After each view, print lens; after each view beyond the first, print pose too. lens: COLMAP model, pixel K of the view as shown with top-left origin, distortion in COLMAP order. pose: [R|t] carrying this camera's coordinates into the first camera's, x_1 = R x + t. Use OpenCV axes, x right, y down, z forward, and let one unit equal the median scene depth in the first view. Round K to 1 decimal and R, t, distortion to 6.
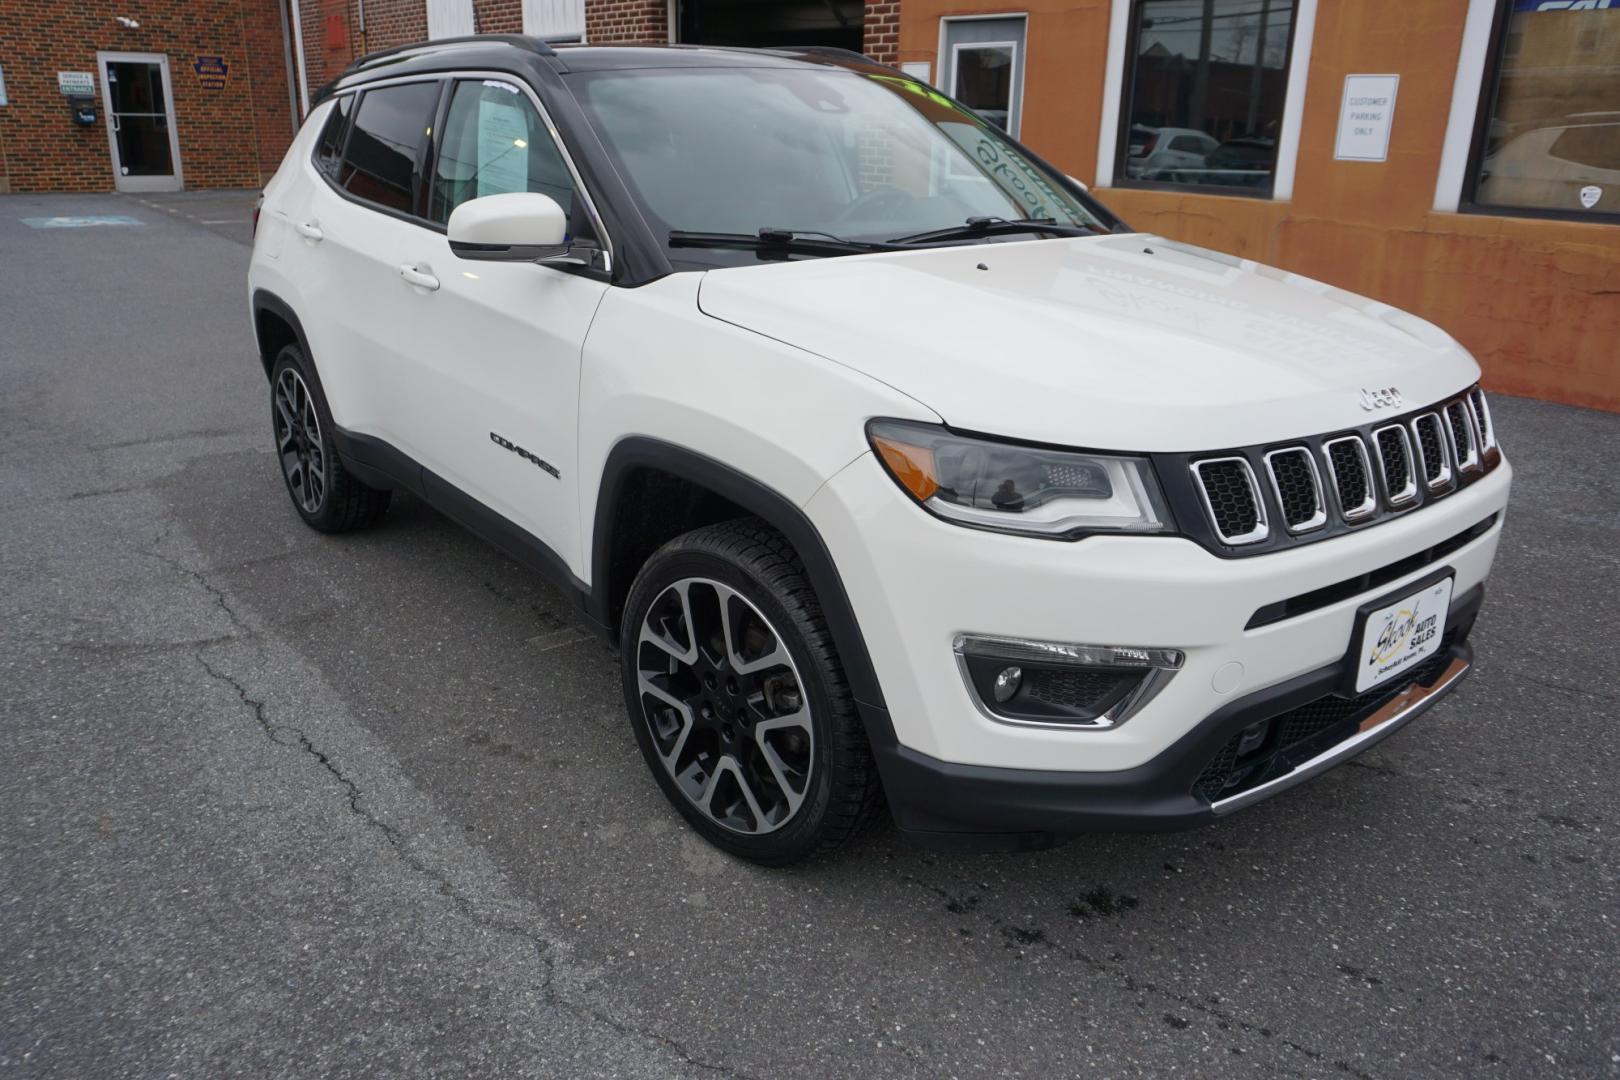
lens RADIAL K [[1226.8, 0, 803.5], [0, 1226.8, 542.5], [0, 0, 1]] dist [-0.015275, 0.003536]
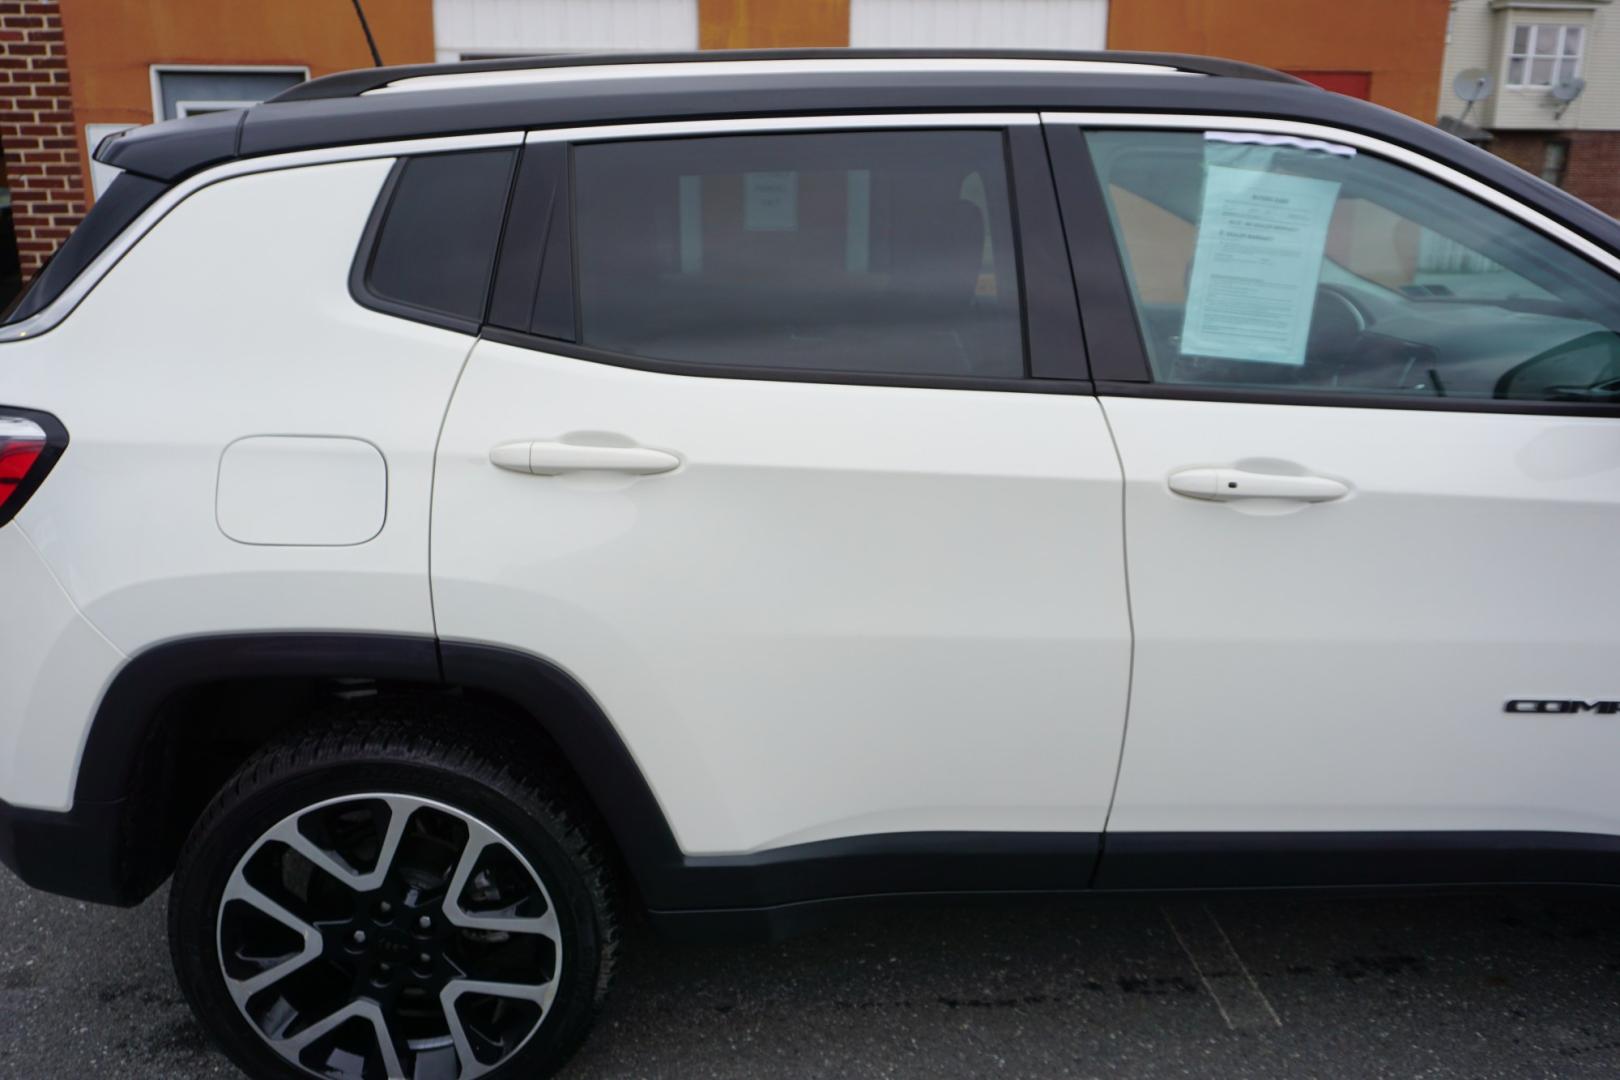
lens RADIAL K [[1222.6, 0, 810.5], [0, 1222.6, 533.6], [0, 0, 1]] dist [-0.019922, -0.001469]
pose [[0.583470, -0.227402, 0.779648, -1.047328], [0.274684, 0.958679, 0.074053, -0.356899], [-0.764272, 0.170949, 0.621824, 1.006392]]
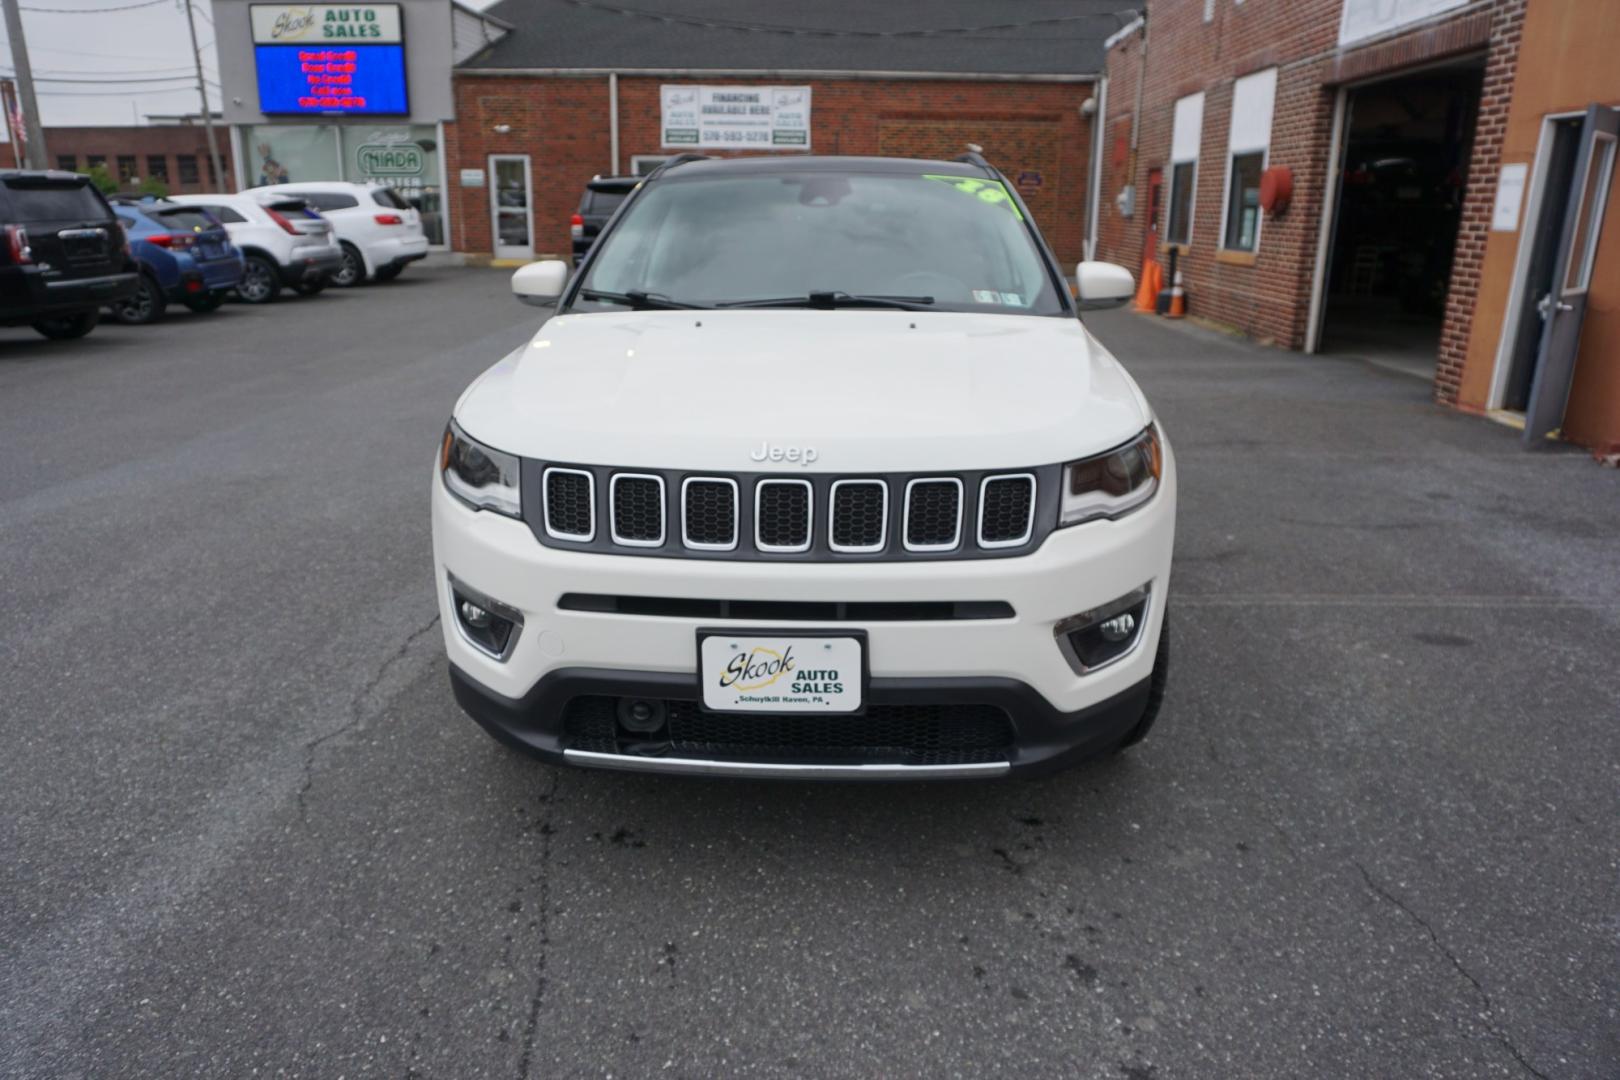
lens RADIAL K [[1082.5, 0, 814.5], [0, 1082.5, 544.3], [0, 0, 1]] dist [-0.043730, 0.014200]
pose [[0.755203, 0.188199, -0.627892, 0.920851], [-0.215015, 0.976021, 0.033934, -0.064250], [0.619223, 0.109379, 0.777560, 0.222644]]
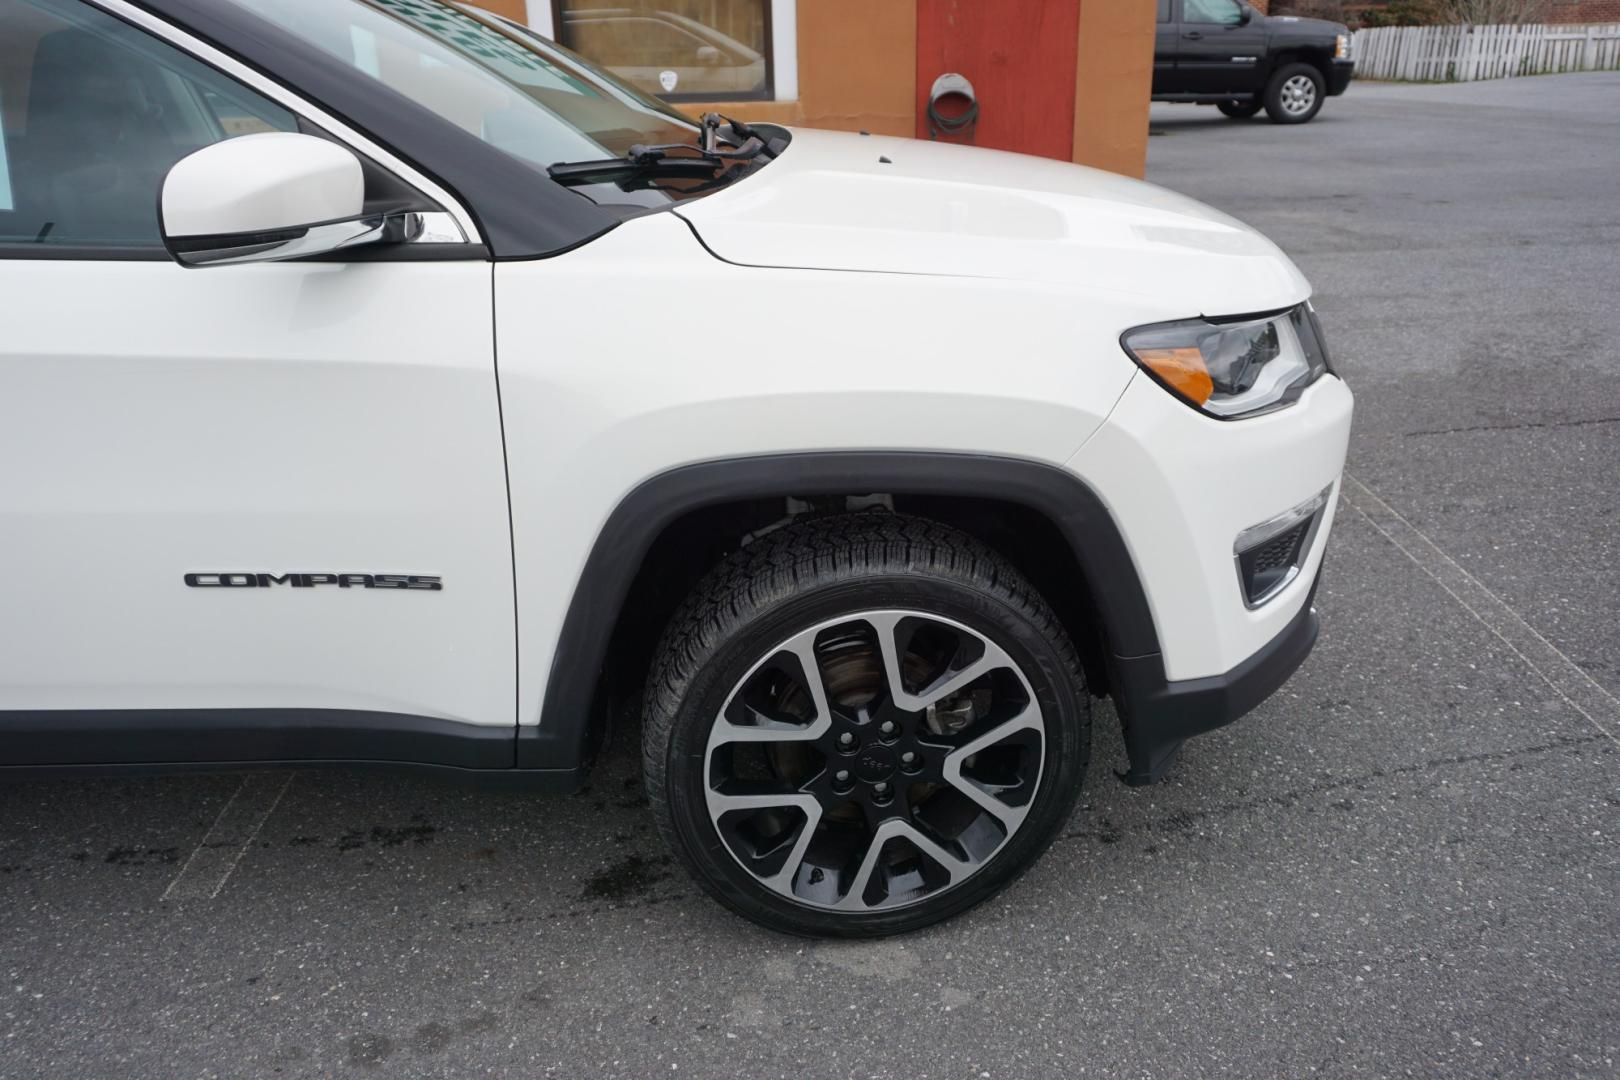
lens RADIAL K [[1218.9, 0, 805.2], [0, 1218.9, 535.2], [0, 0, 1]] dist [-0.023570, -0.001060]
pose [[0.608137, -0.335246, 0.719569, -0.550038], [0.297441, 0.936645, 0.185001, -0.144359], [-0.736002, 0.101523, 0.669324, 0.472122]]
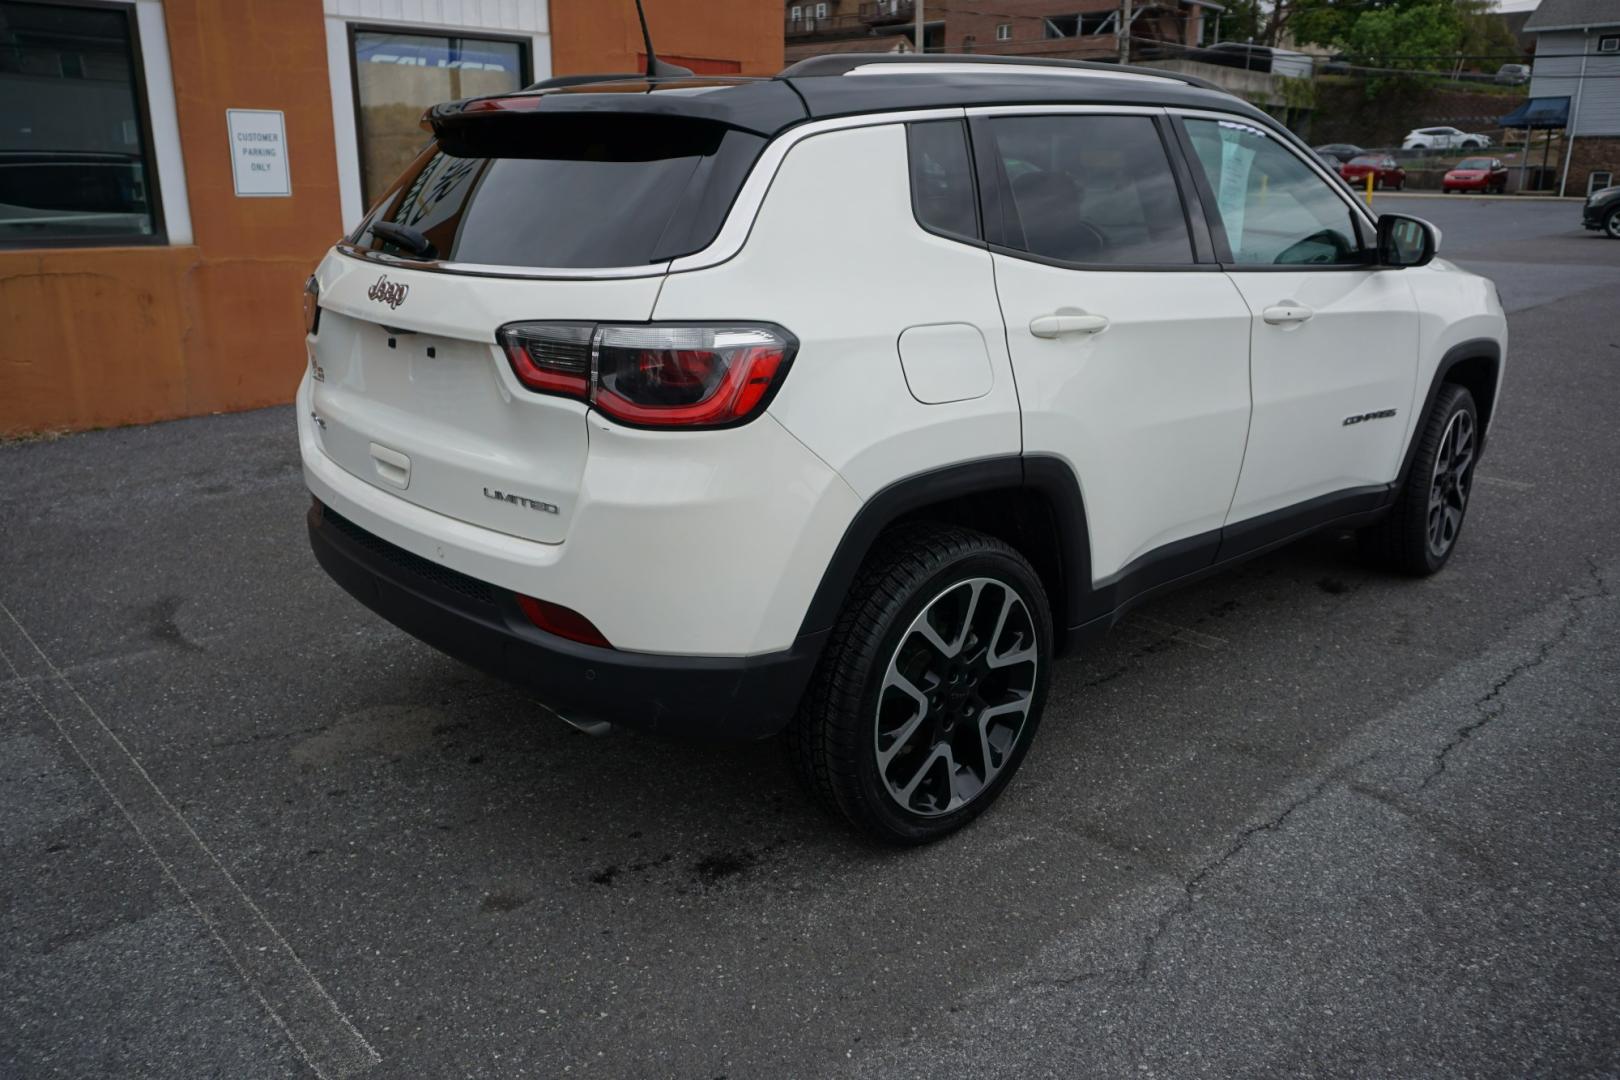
lens RADIAL K [[1231.7, 0, 808.8], [0, 1231.7, 534.4], [0, 0, 1]] dist [-0.014786, 0.003563]
pose [[-0.079522, -0.295393, 0.952060, -1.596174], [0.324879, 0.895258, 0.304905, -0.602927], [-0.942406, 0.333551, 0.024774, 1.727052]]
